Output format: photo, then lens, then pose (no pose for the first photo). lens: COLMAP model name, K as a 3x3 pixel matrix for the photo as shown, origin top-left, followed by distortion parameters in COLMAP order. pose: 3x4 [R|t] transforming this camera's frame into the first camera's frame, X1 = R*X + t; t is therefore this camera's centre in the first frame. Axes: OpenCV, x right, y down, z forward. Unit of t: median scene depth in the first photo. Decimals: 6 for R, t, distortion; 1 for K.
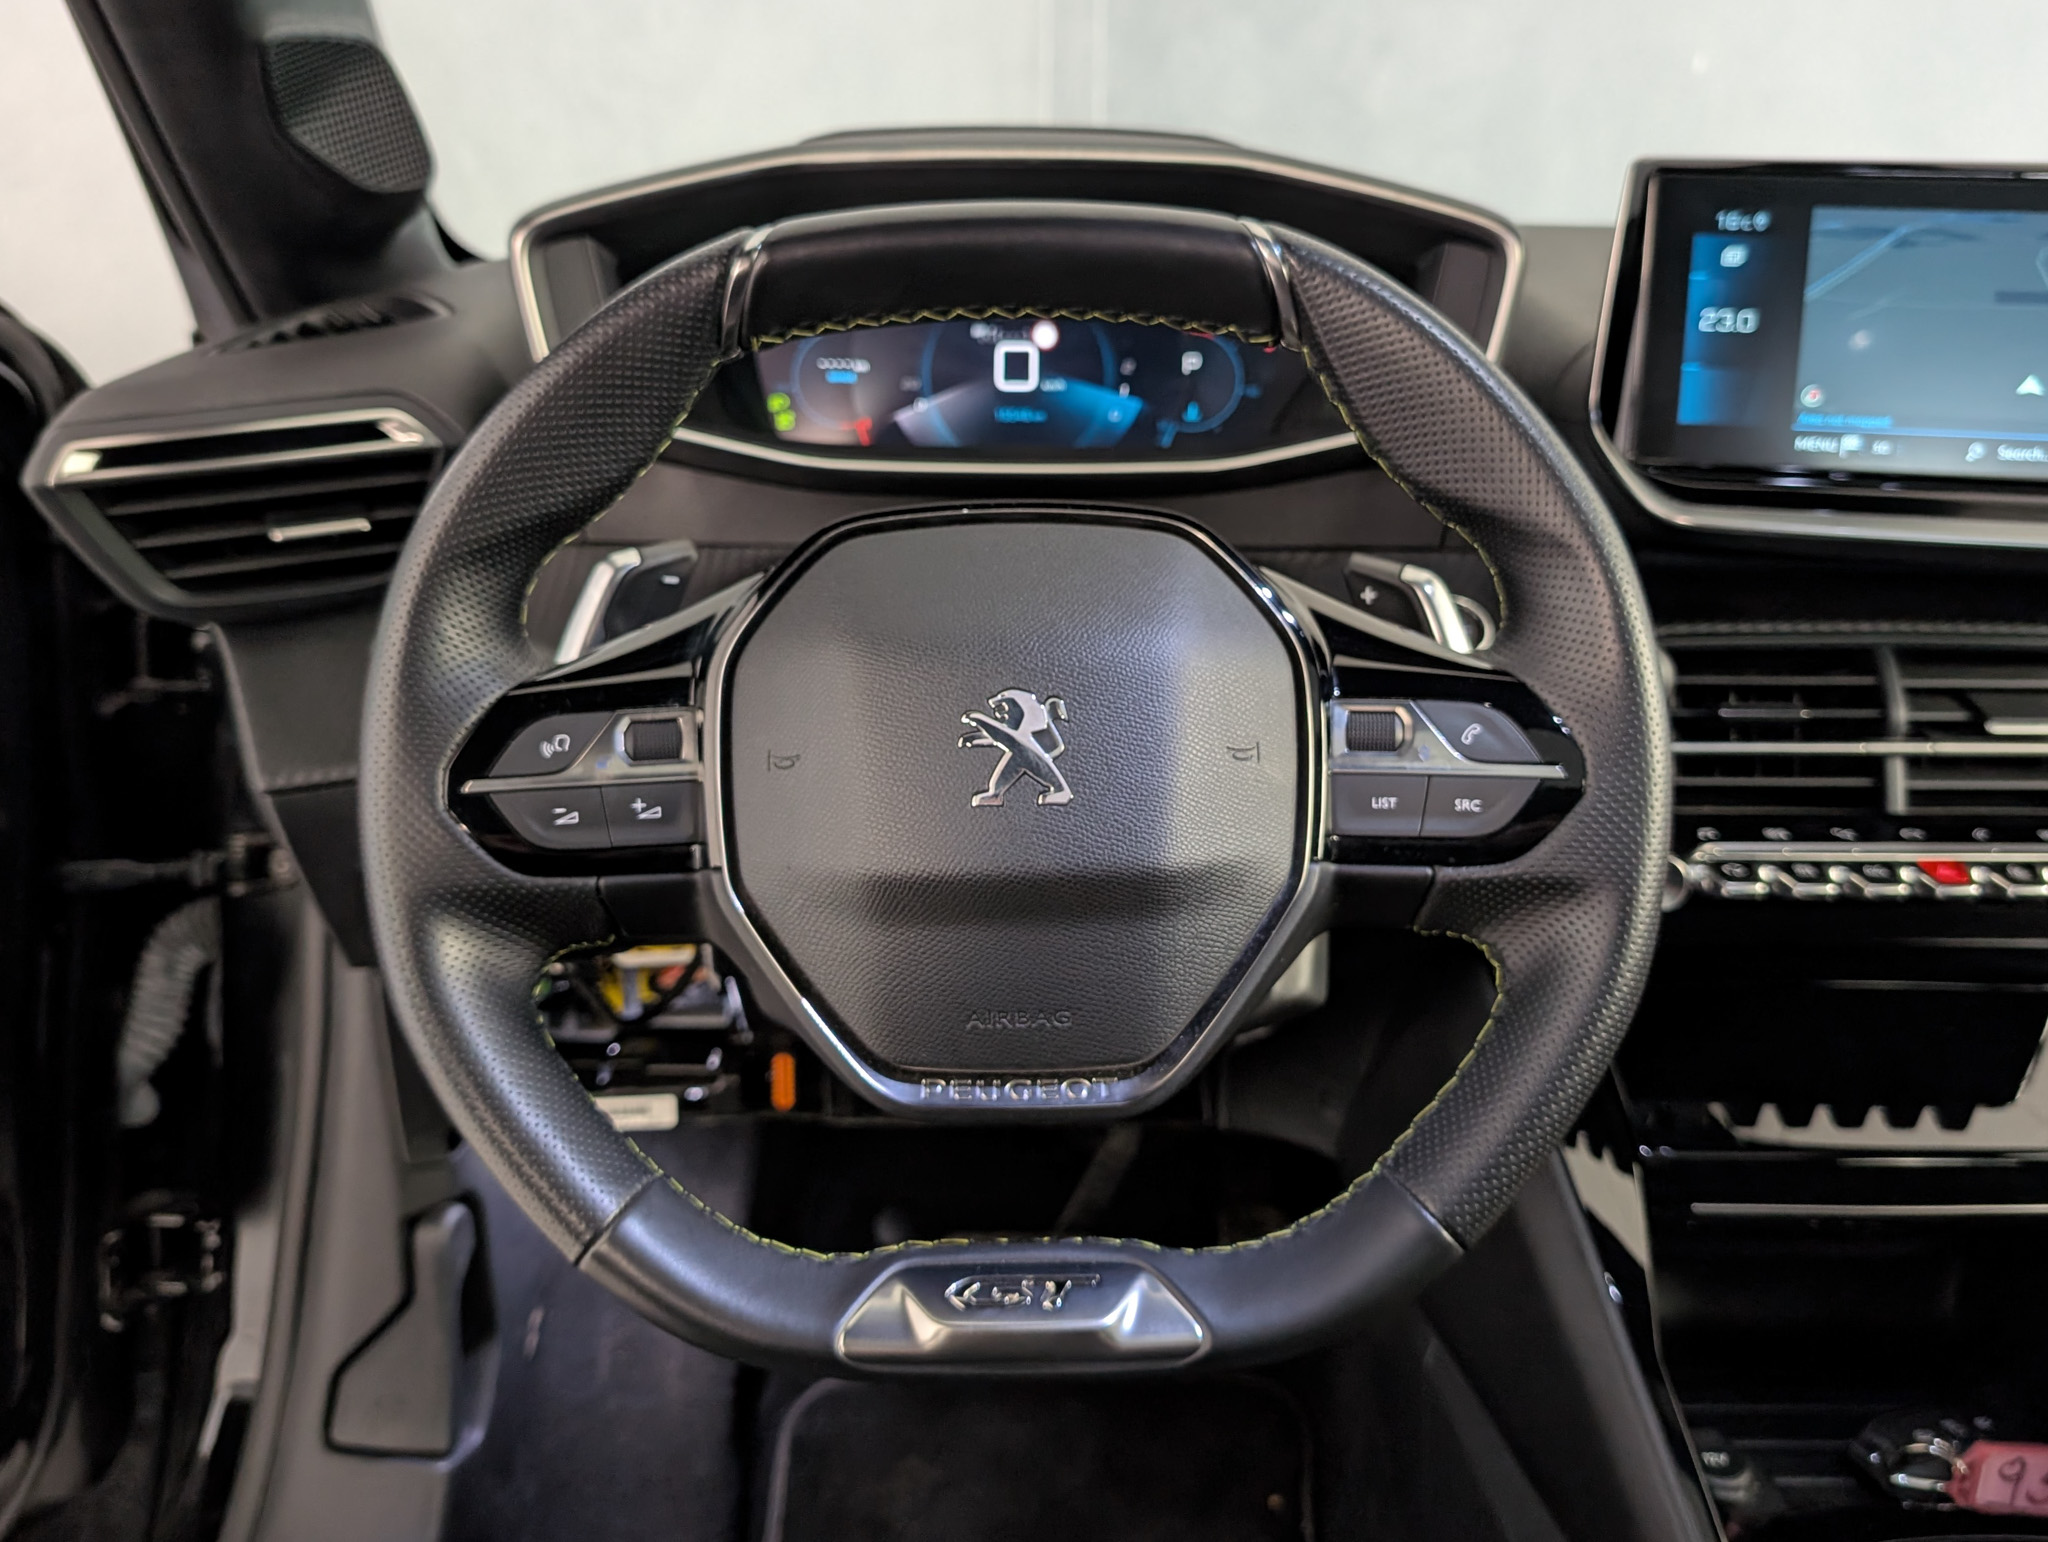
lens RADIAL K [[1827.4, 0, 1029.0], [0, 1827.4, 698.4], [0, 0, 1]] dist [0.059923, -0.151818]
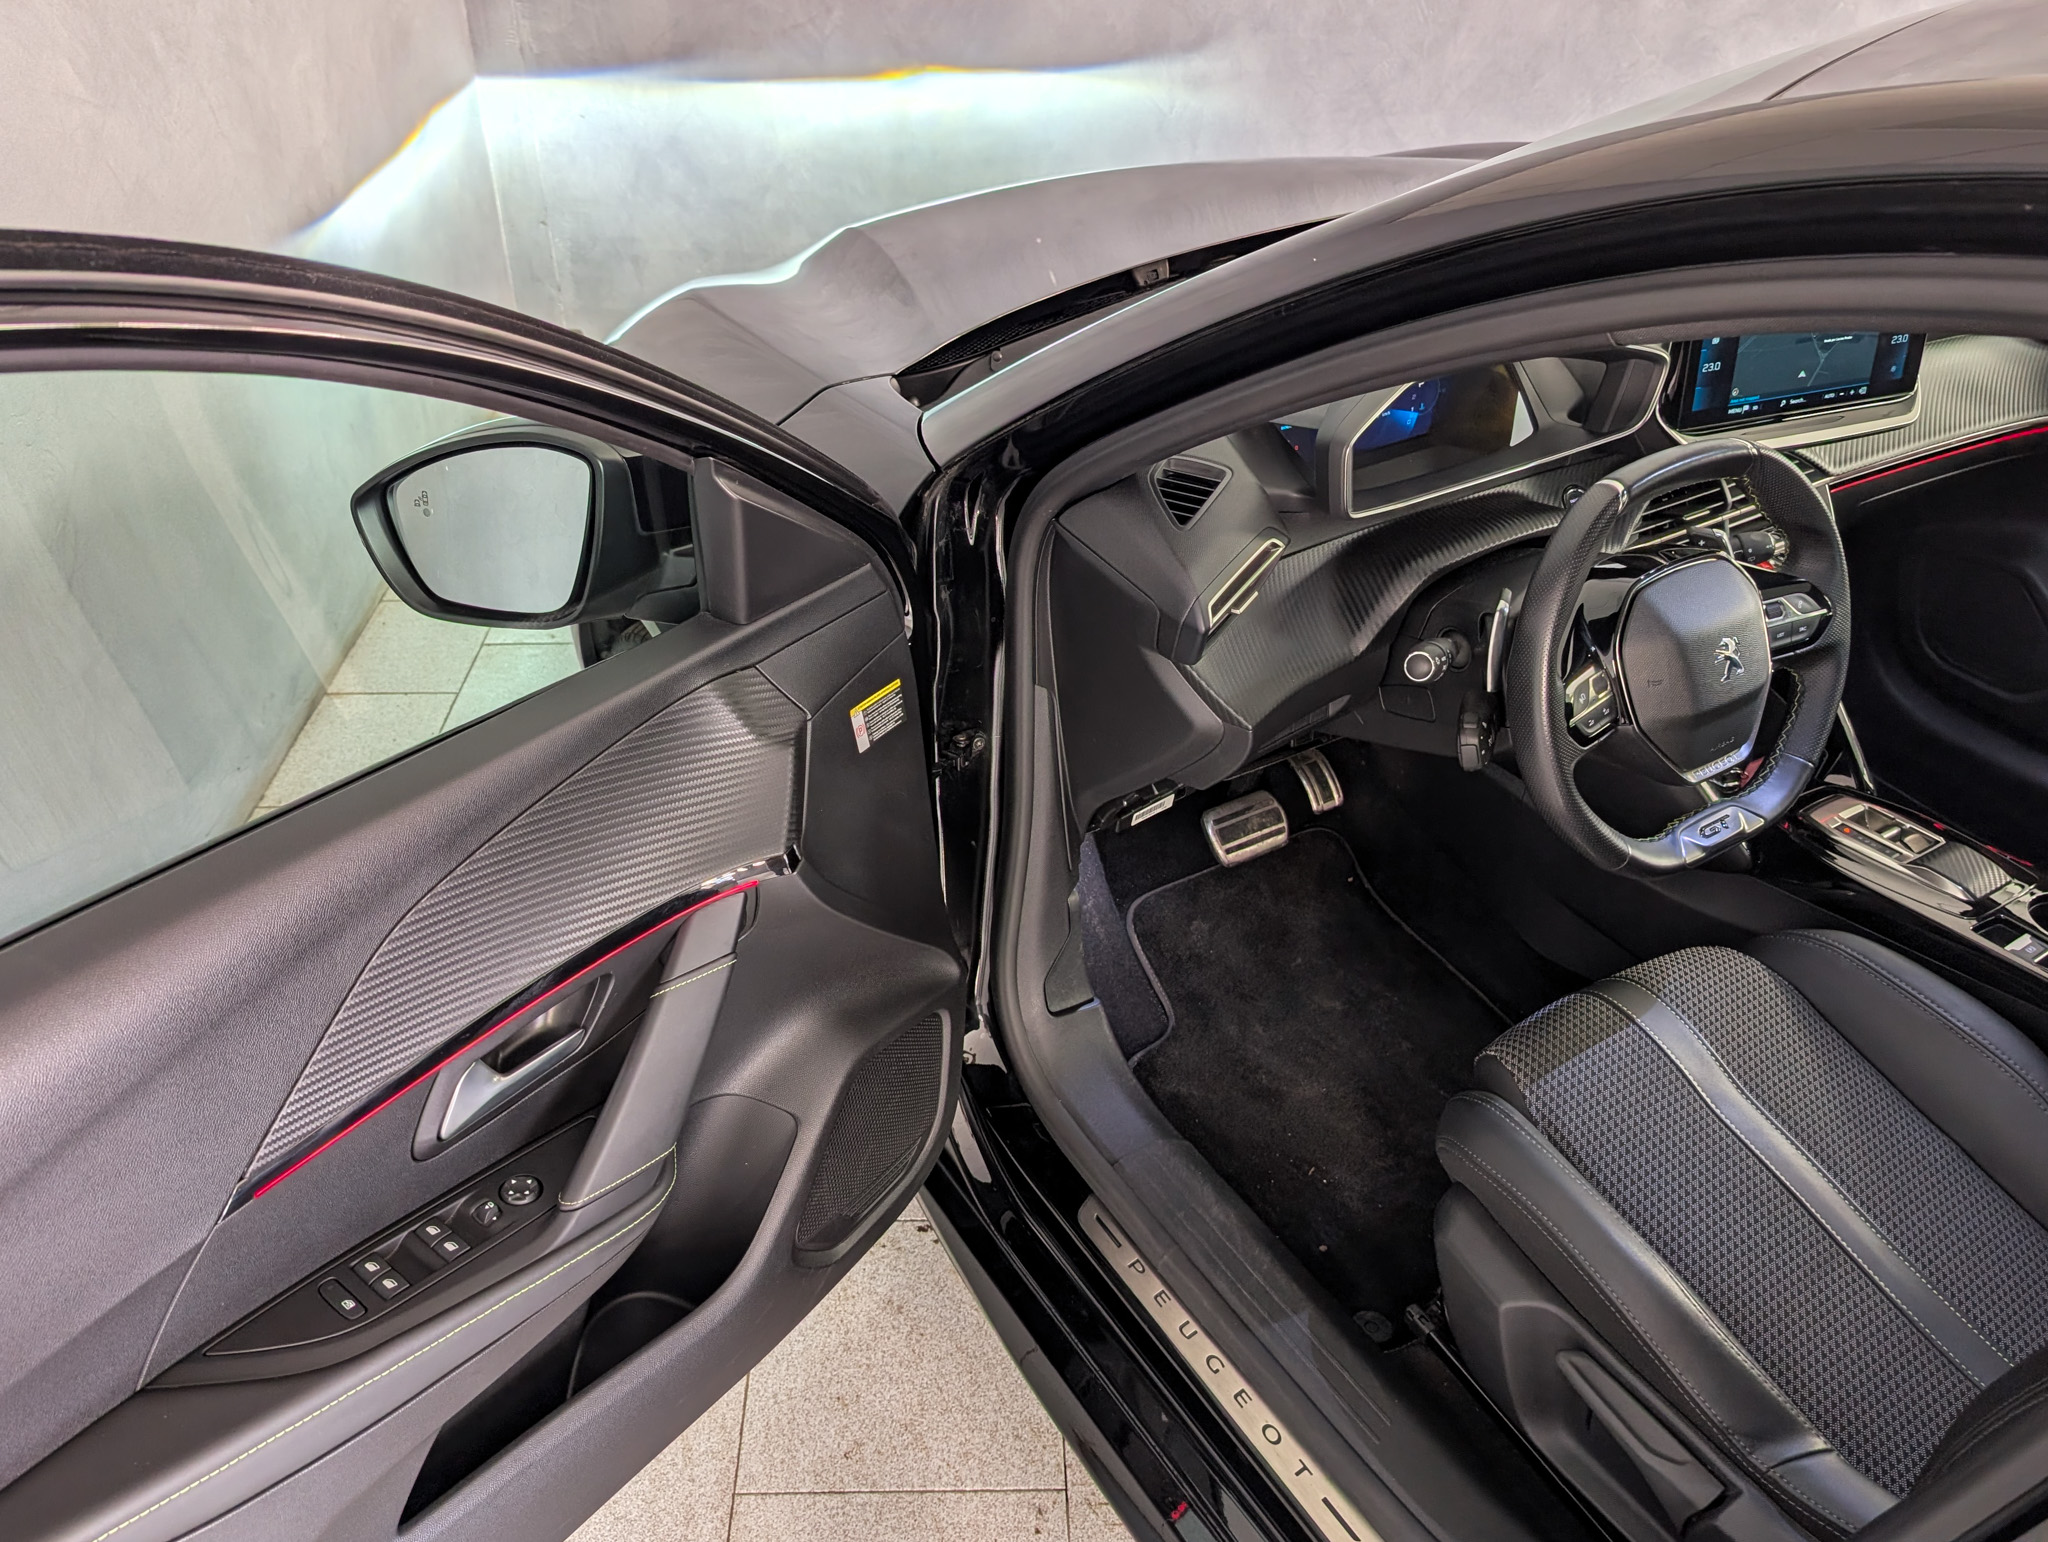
lens RADIAL K [[1599.4, 0, 1035.7], [0, 1599.4, 730.1], [0, 0, 1]] dist [0.020733, -0.009340]
pose [[0.845768, -0.297297, 0.443046, -1.438524], [0.145177, 0.927274, 0.345088, -0.621246], [-0.513419, -0.227545, 0.827420, -0.384365]]
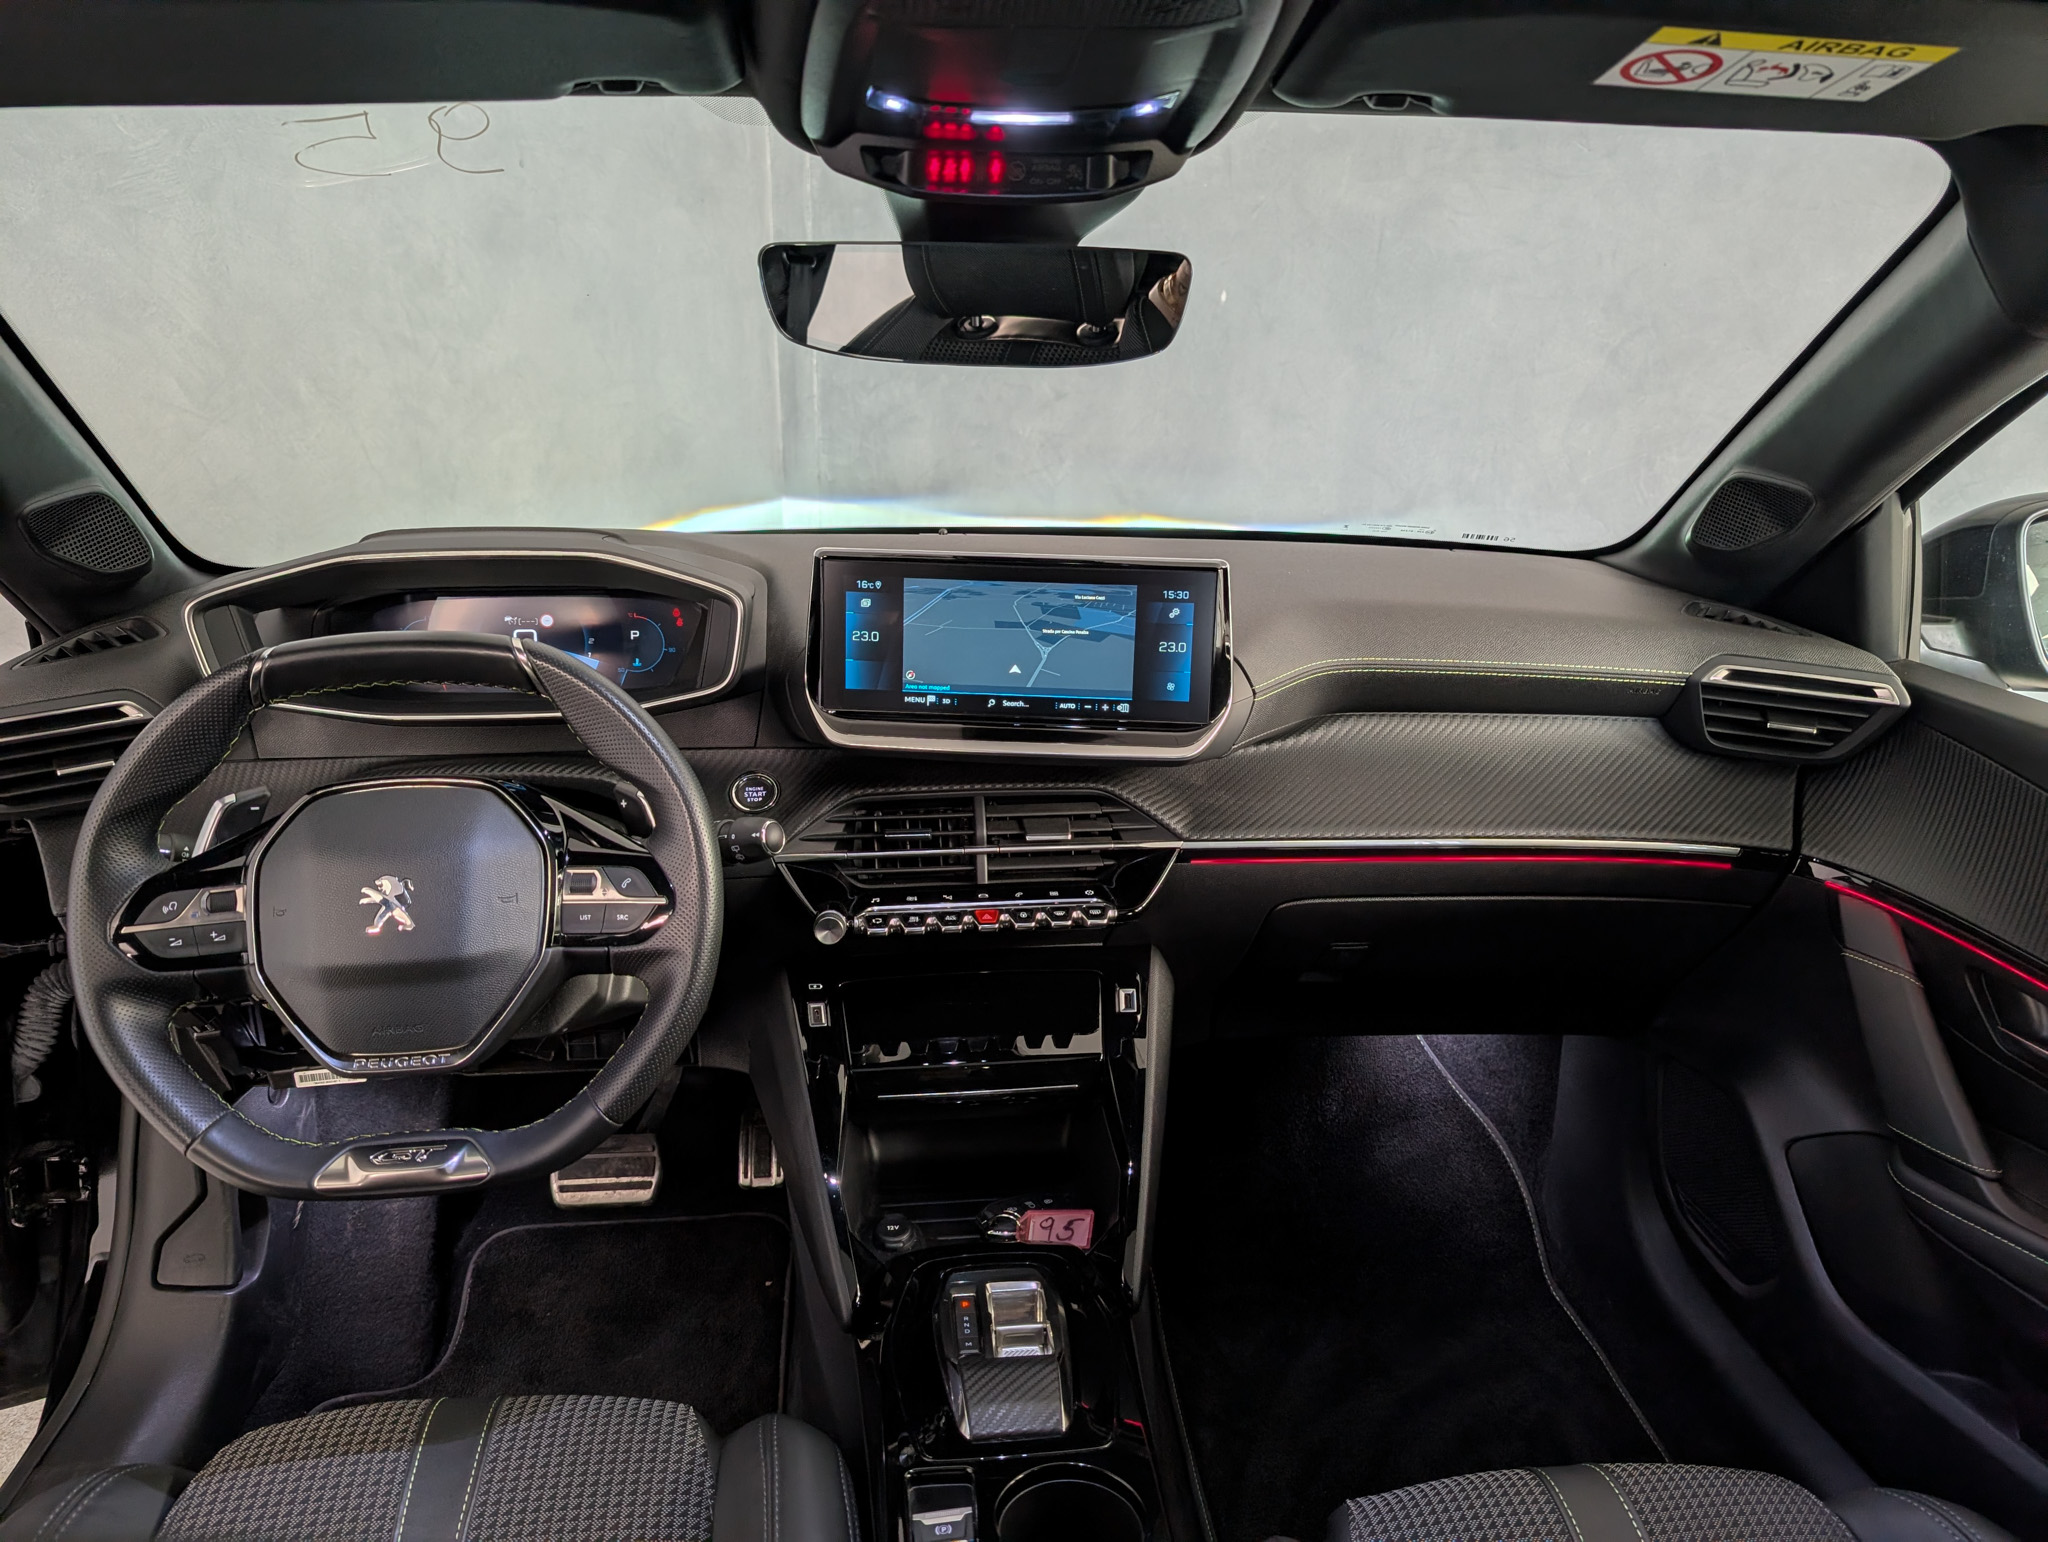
lens RADIAL K [[1446.3, 0, 1039.4], [0, 1446.3, 775.2], [0, 0, 1]] dist [0.058419, -0.084143]
pose [[0.993375, -0.034220, 0.109708, 0.393607], [0.029993, 0.998751, 0.039953, -0.116542], [-0.110938, -0.036398, 0.993161, -0.533473]]
